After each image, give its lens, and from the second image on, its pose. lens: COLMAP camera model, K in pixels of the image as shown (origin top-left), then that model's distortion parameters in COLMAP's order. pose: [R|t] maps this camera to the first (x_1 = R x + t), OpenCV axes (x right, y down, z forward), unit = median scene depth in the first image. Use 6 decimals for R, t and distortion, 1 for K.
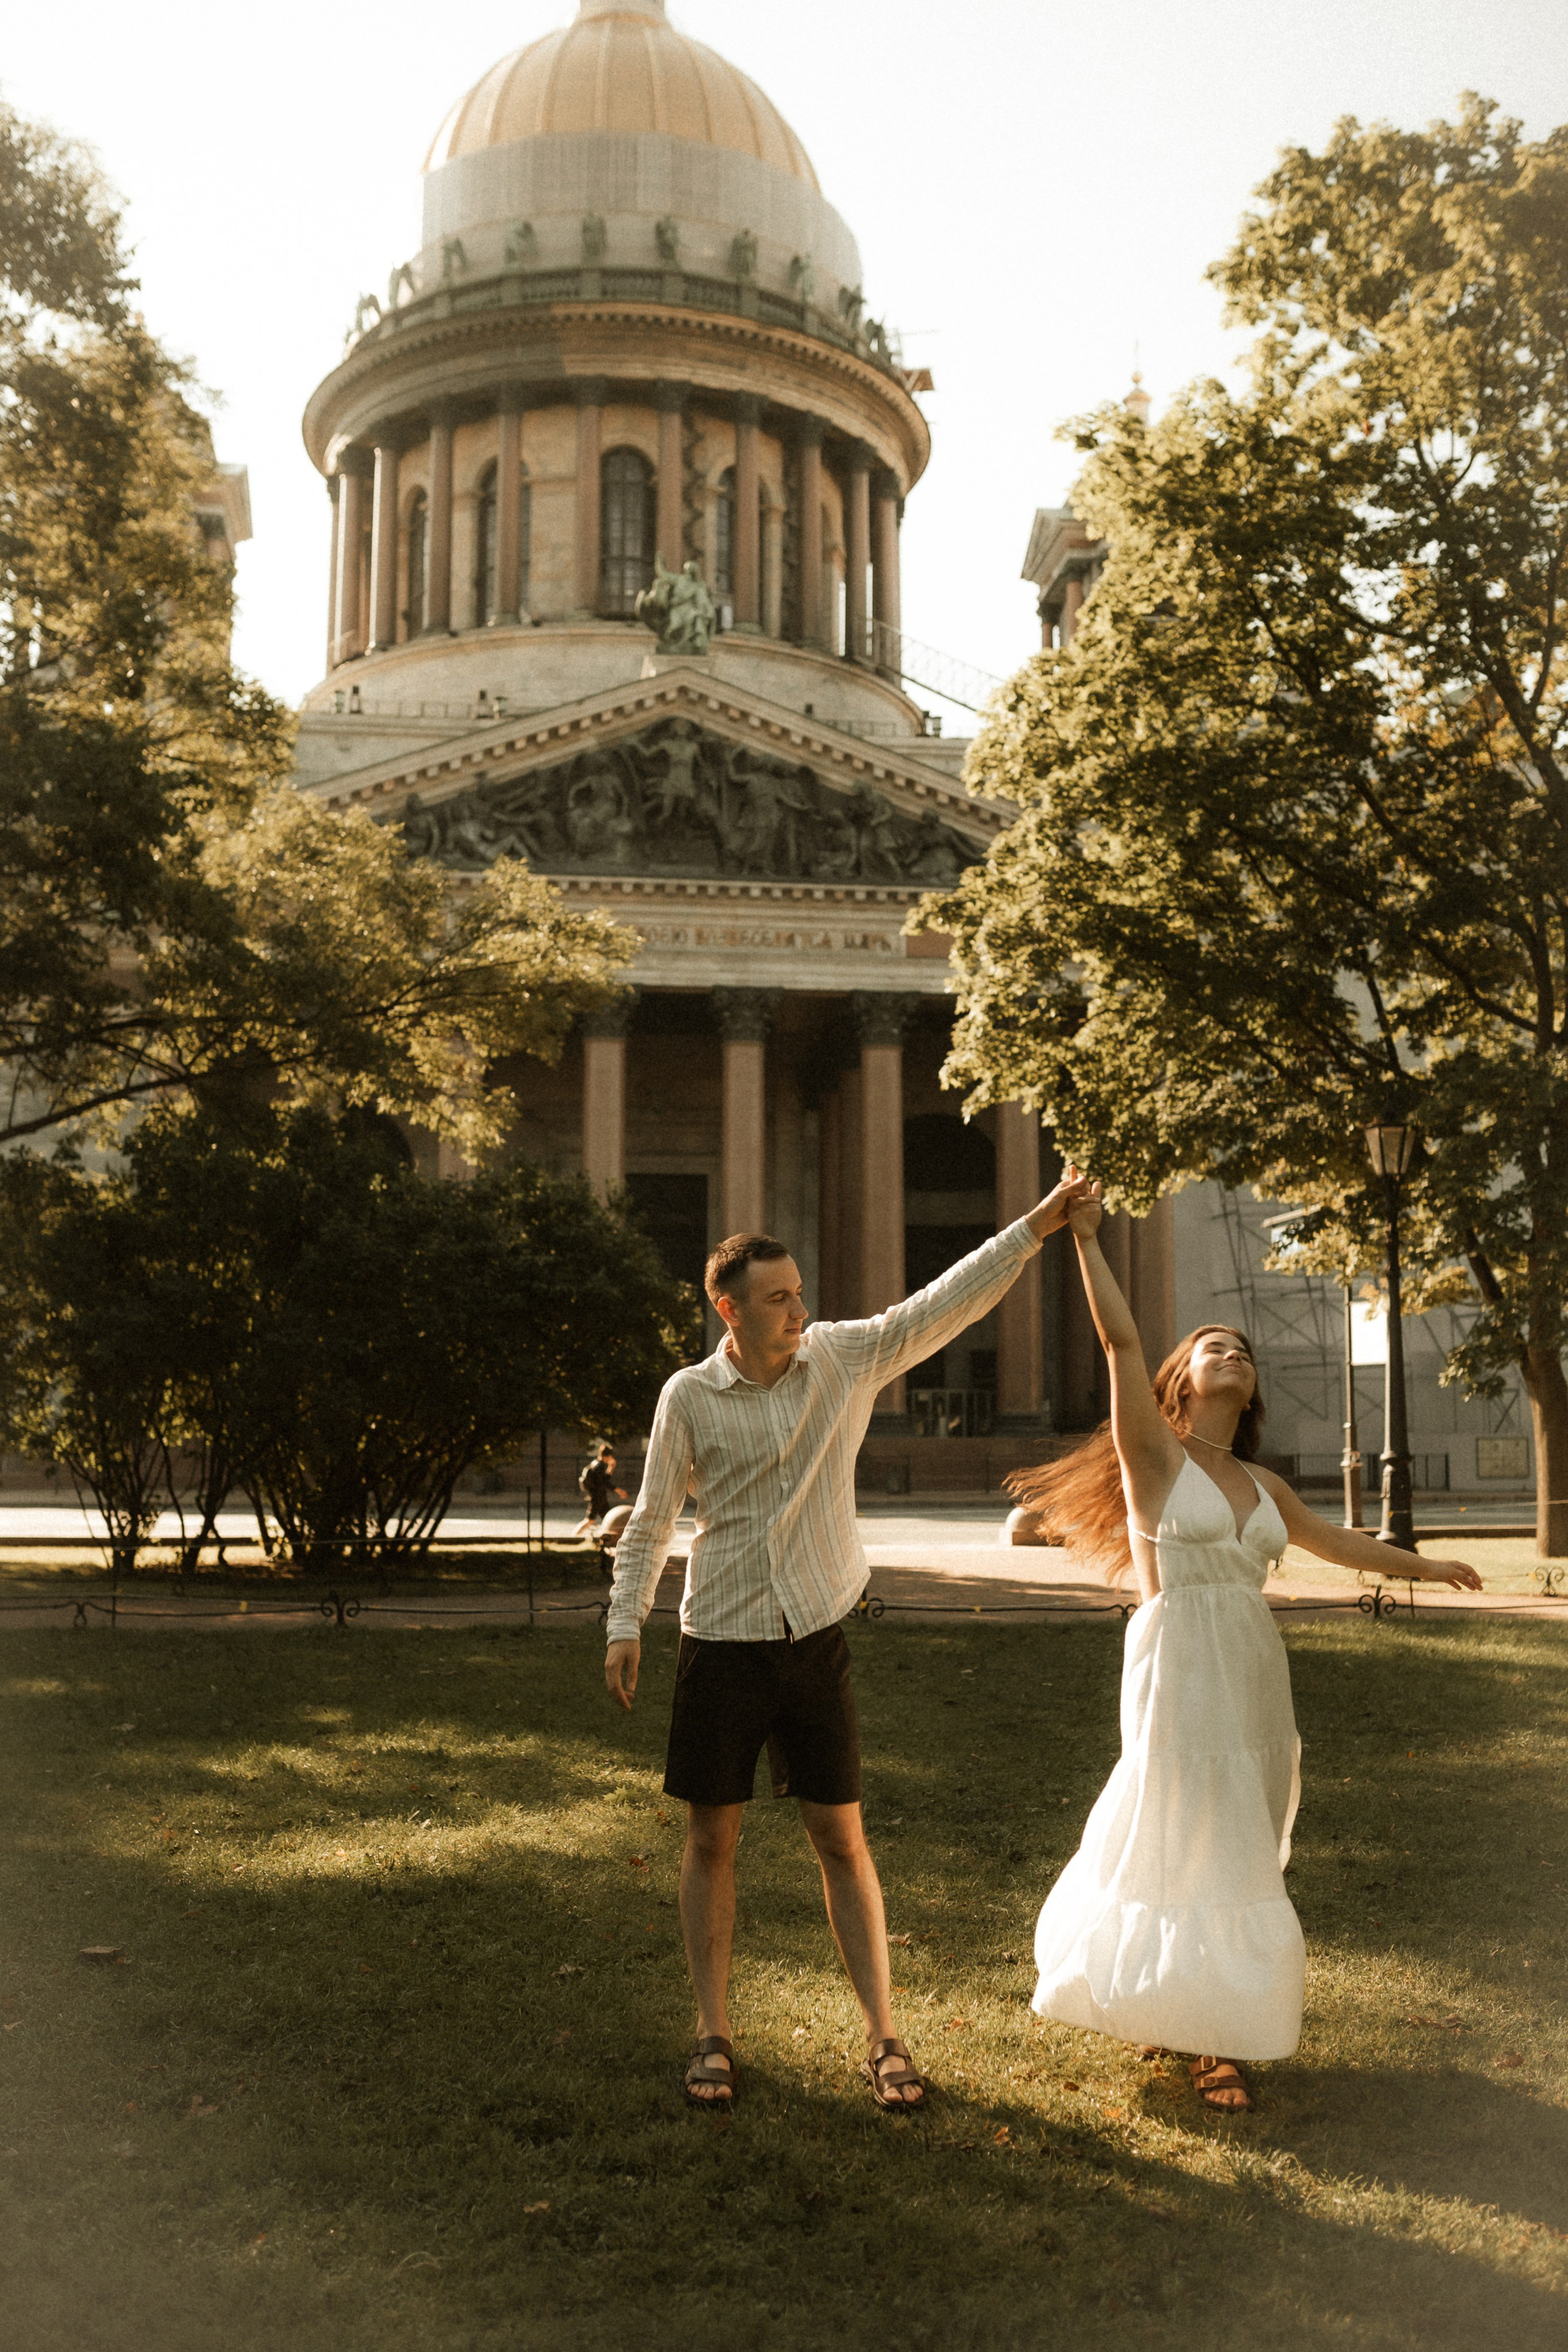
lens RADIAL K [[2284.3, 0, 781.8], [0, 2284.3, 1193.9], [0, 0, 1]] dist [-0.075857, 0.116852]
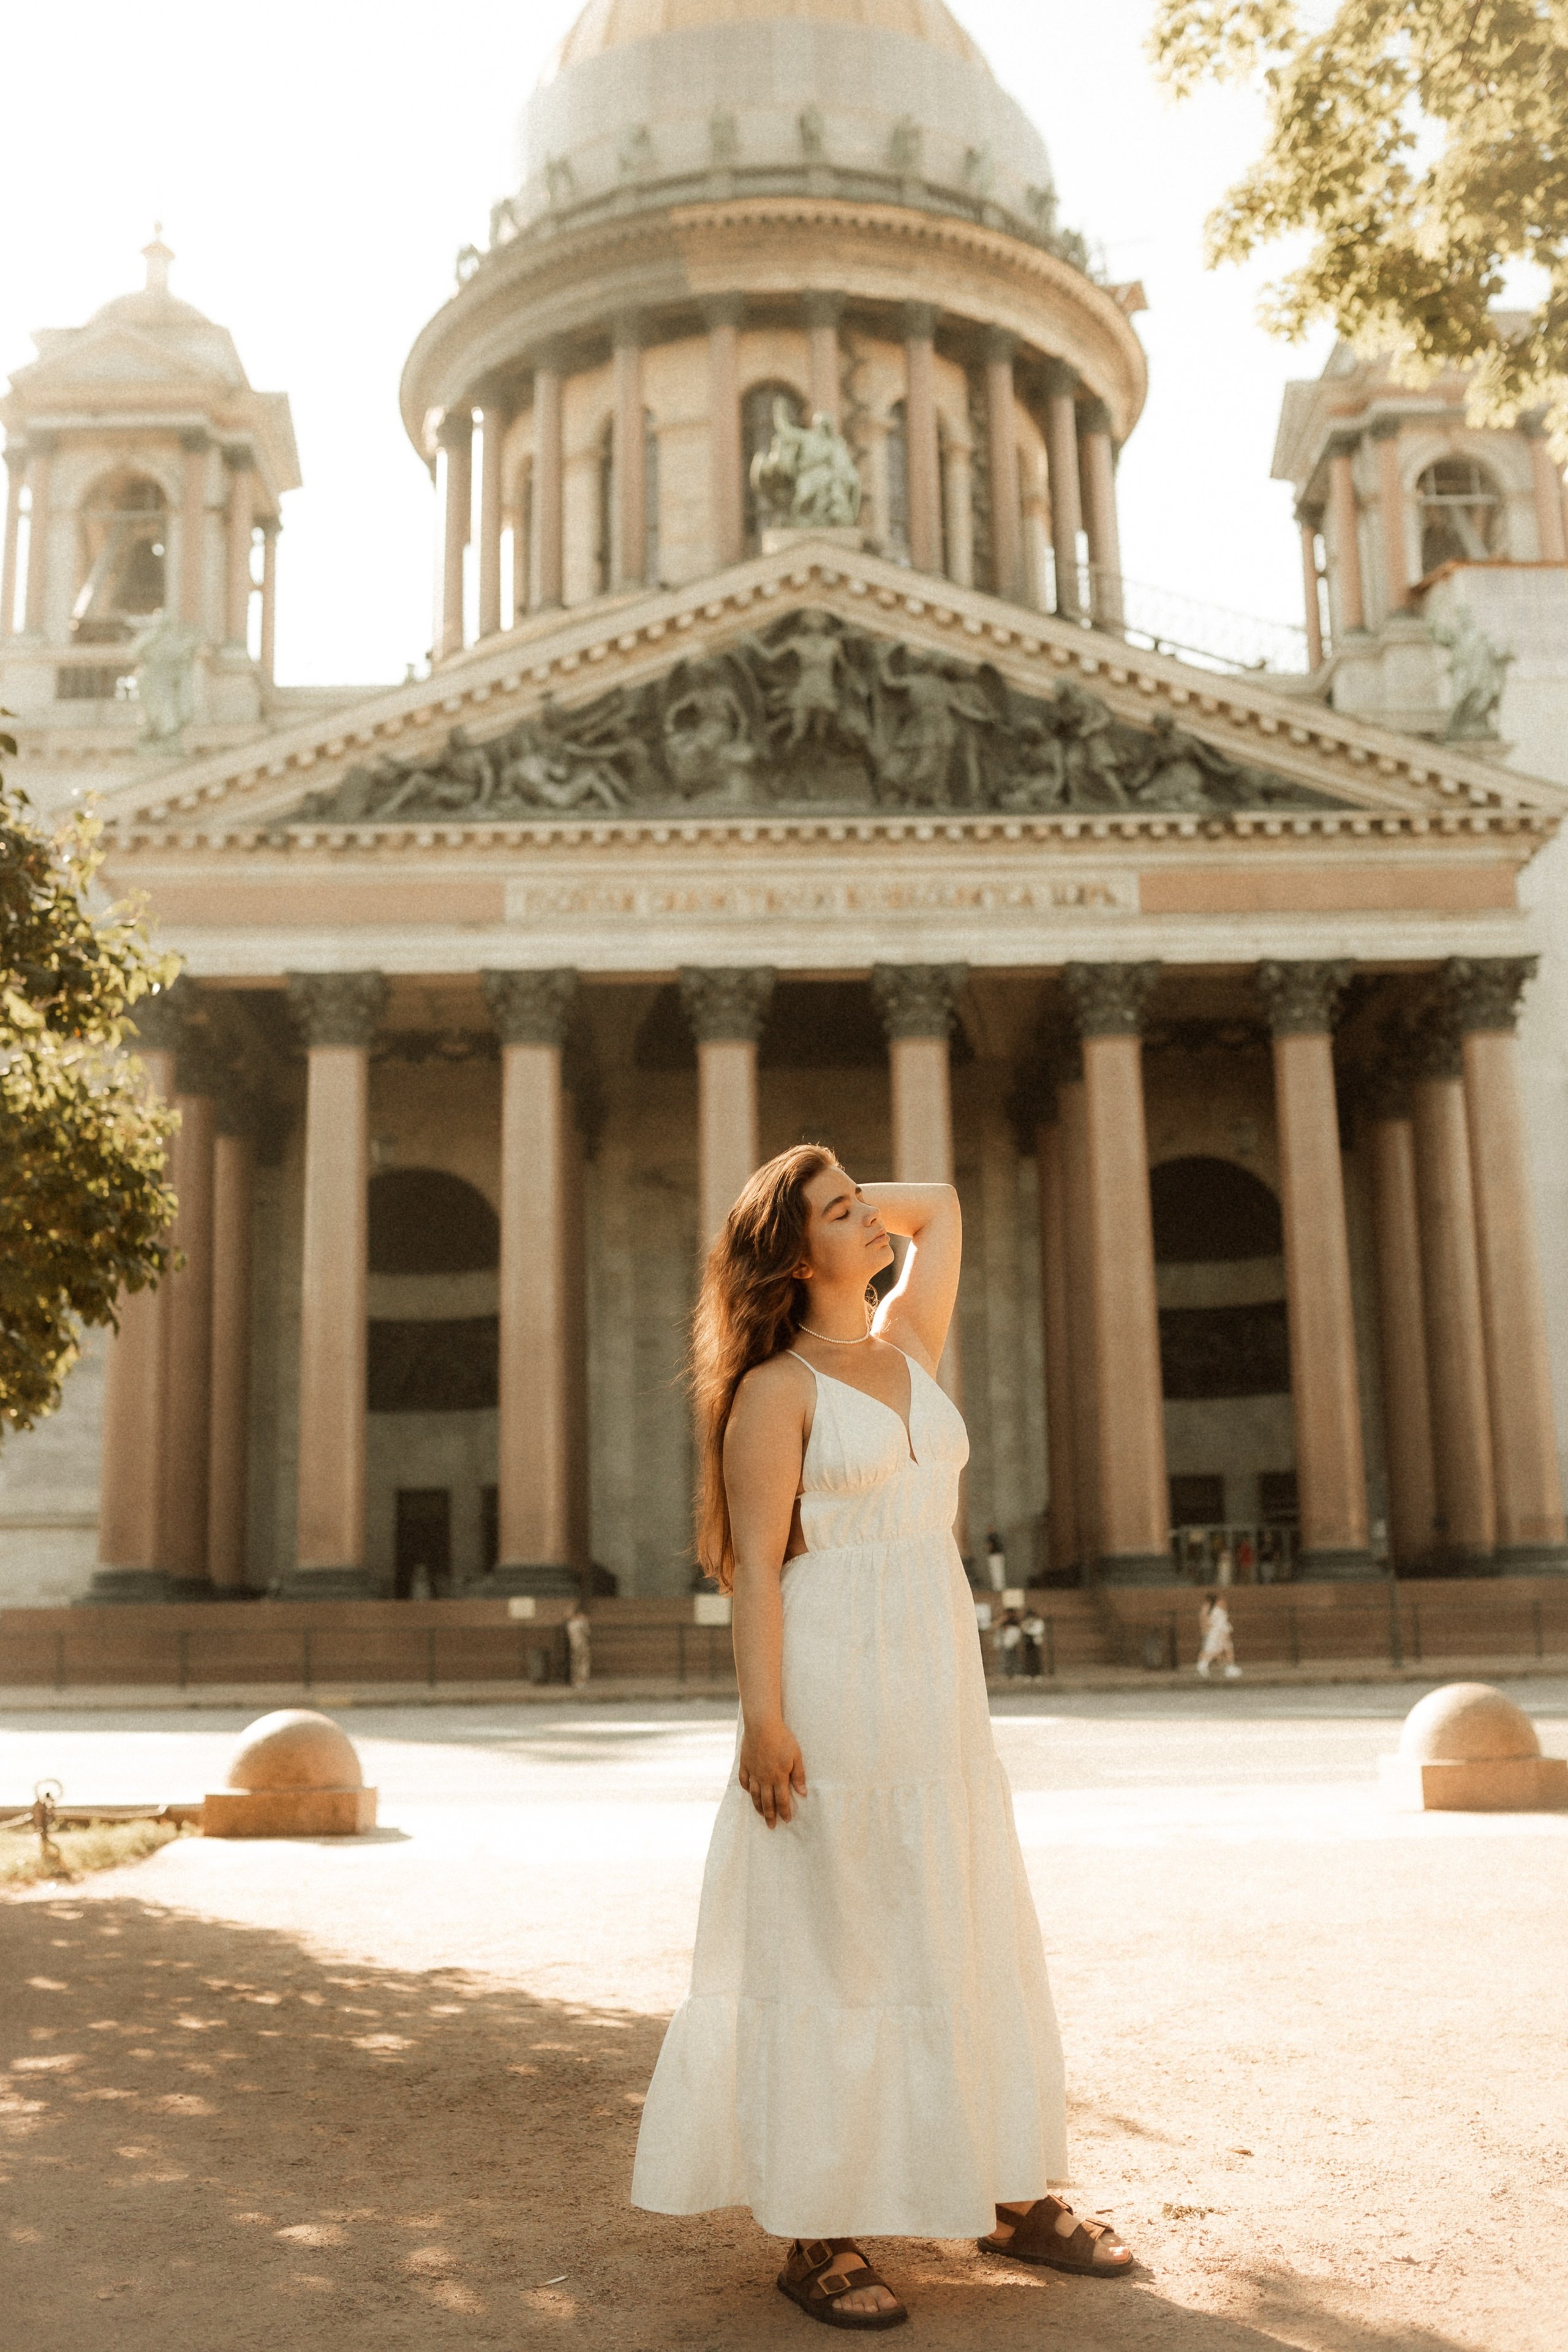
lens RADIAL K [[2284.3, 0, 781.8], [0, 2284.3, 1193.9], [0, 0, 1]] dist [-0.075857, 0.116852]
pose [[0.992462, -0.043979, -0.114393, 0.021293], [0.035082, 0.996284, -0.078658, 0.037982], [0.117427, 0.074052, 0.990317, 0.285373]]
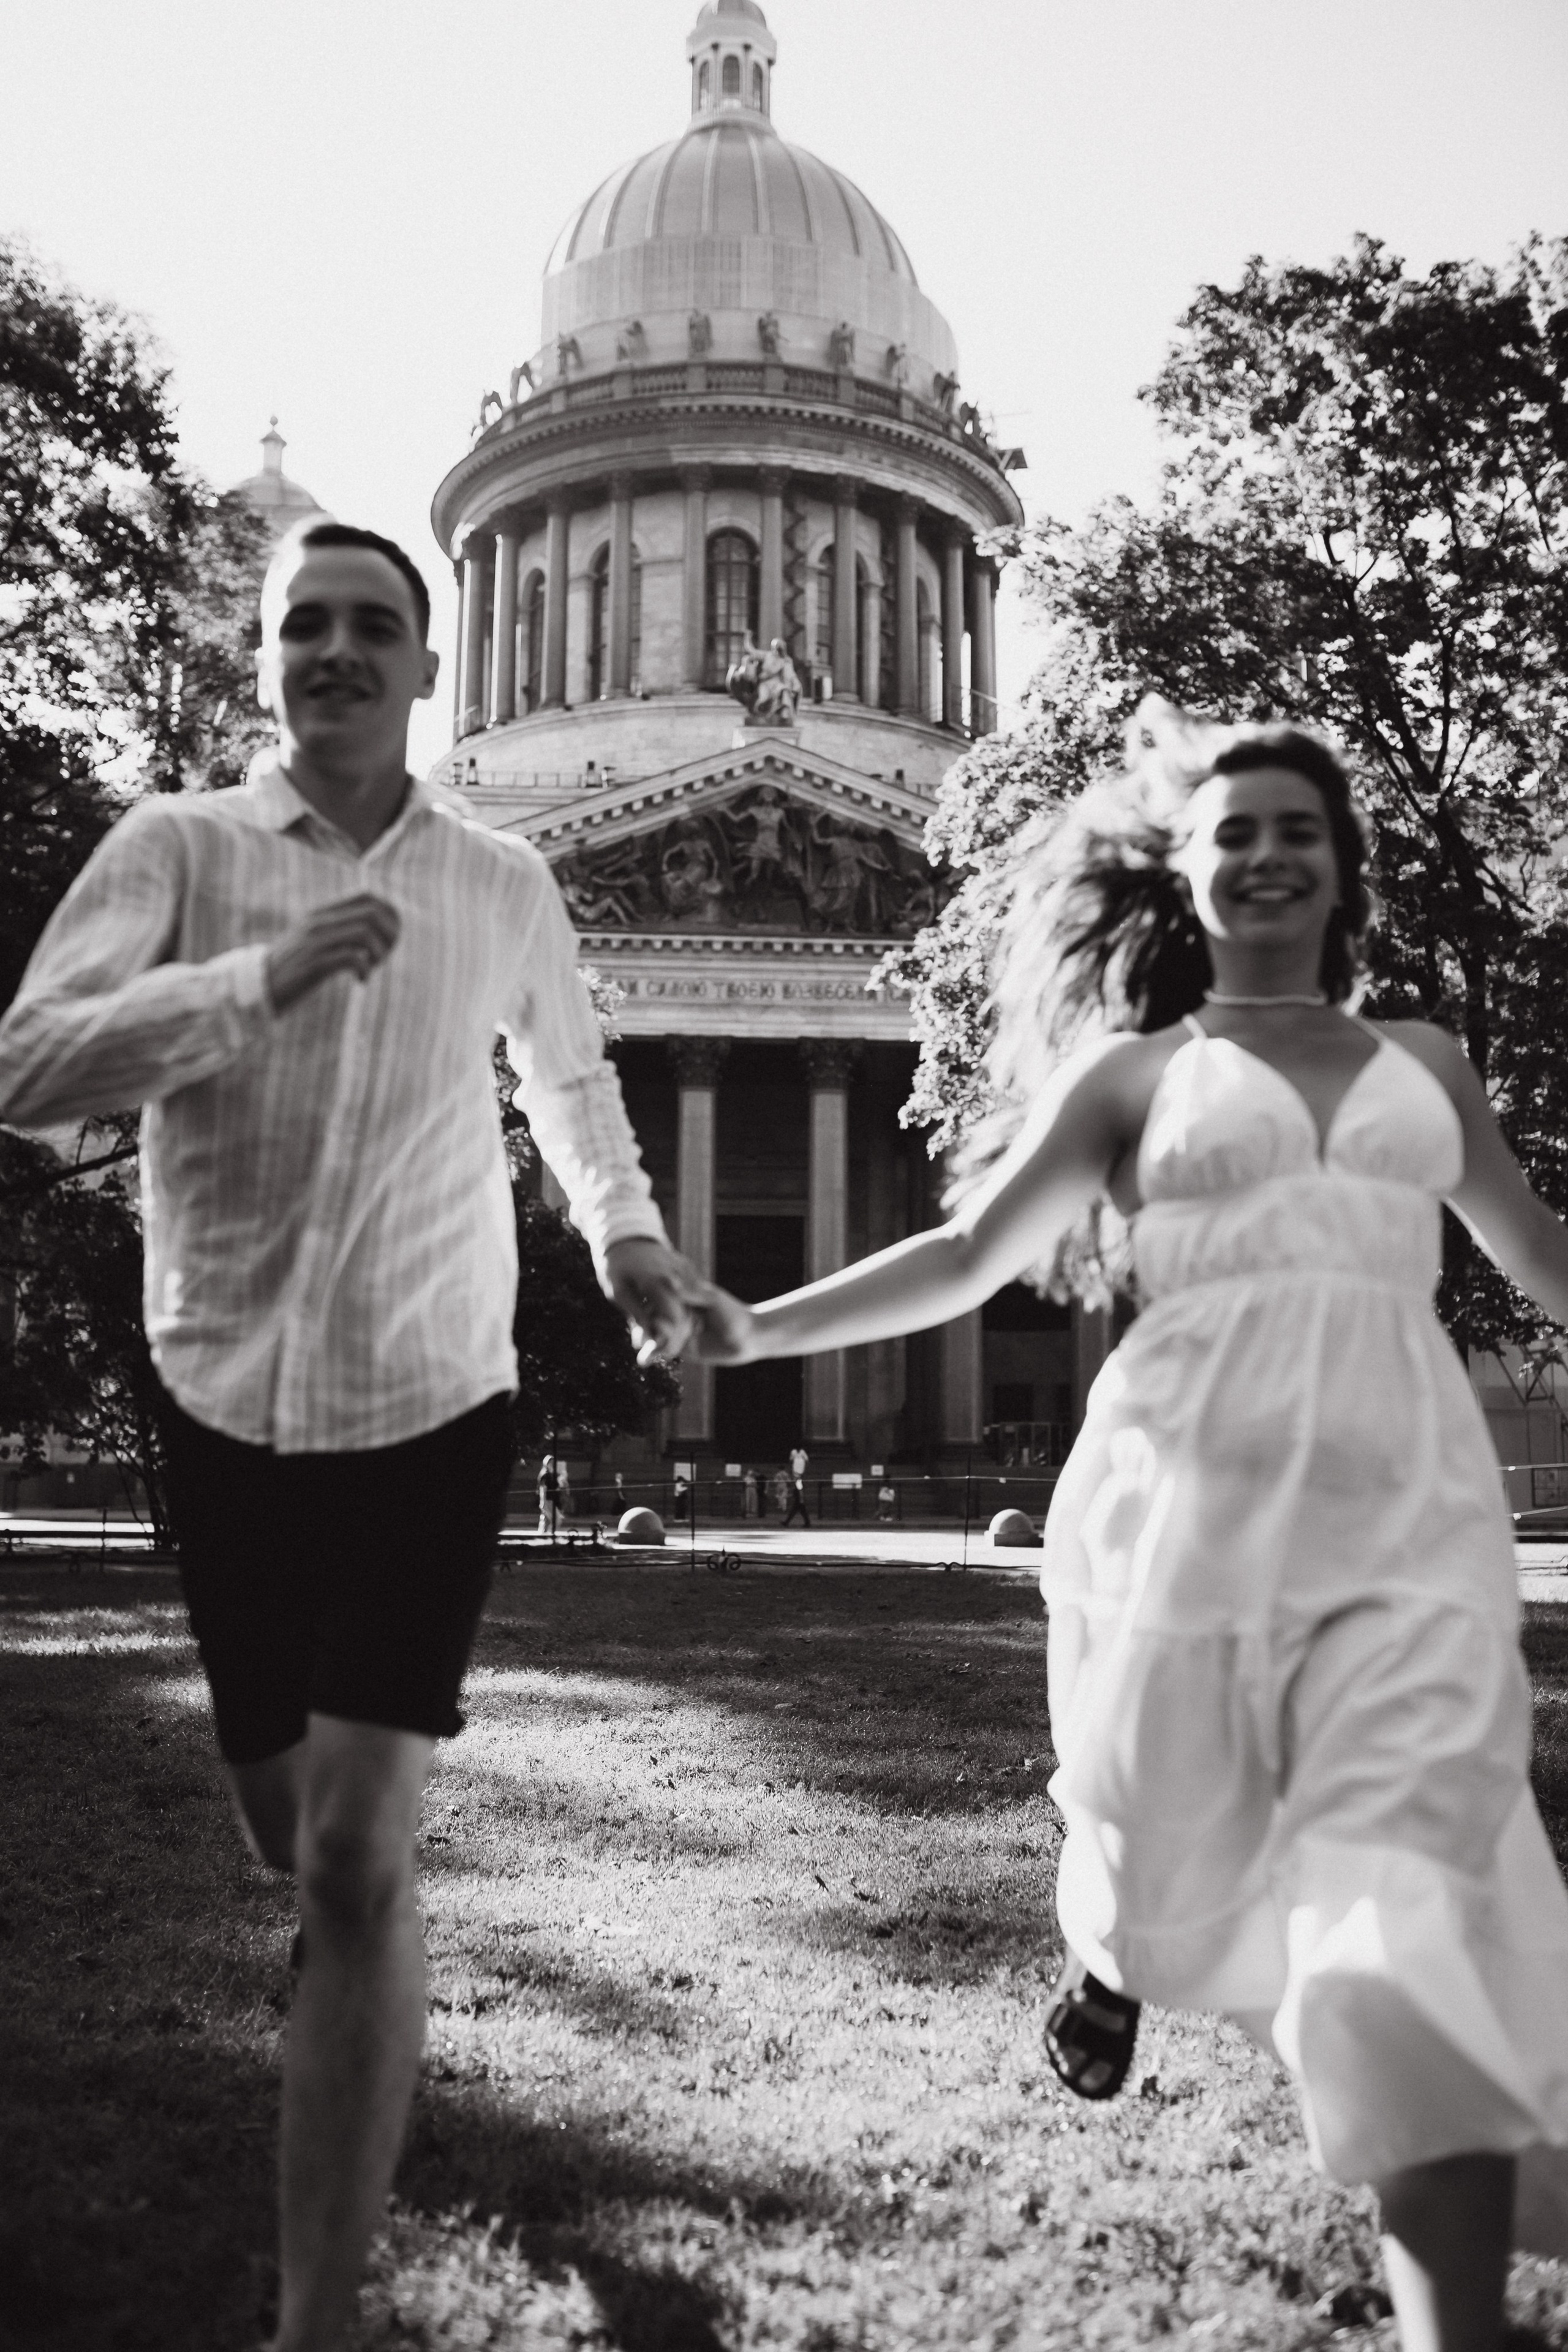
lens RADIAL K [[2235.7, 0, 785.5], [0, 2235.7, 1181.4], [0, 0, 1]] dist [-0.073920, 0.106712]
pose [[0.997886, -0.003628, -0.064884, 0.031012], [0.001902, 0.999643, -0.026651, 0.003365], [0.064957, 0.026471, 0.997537, -0.033328]]
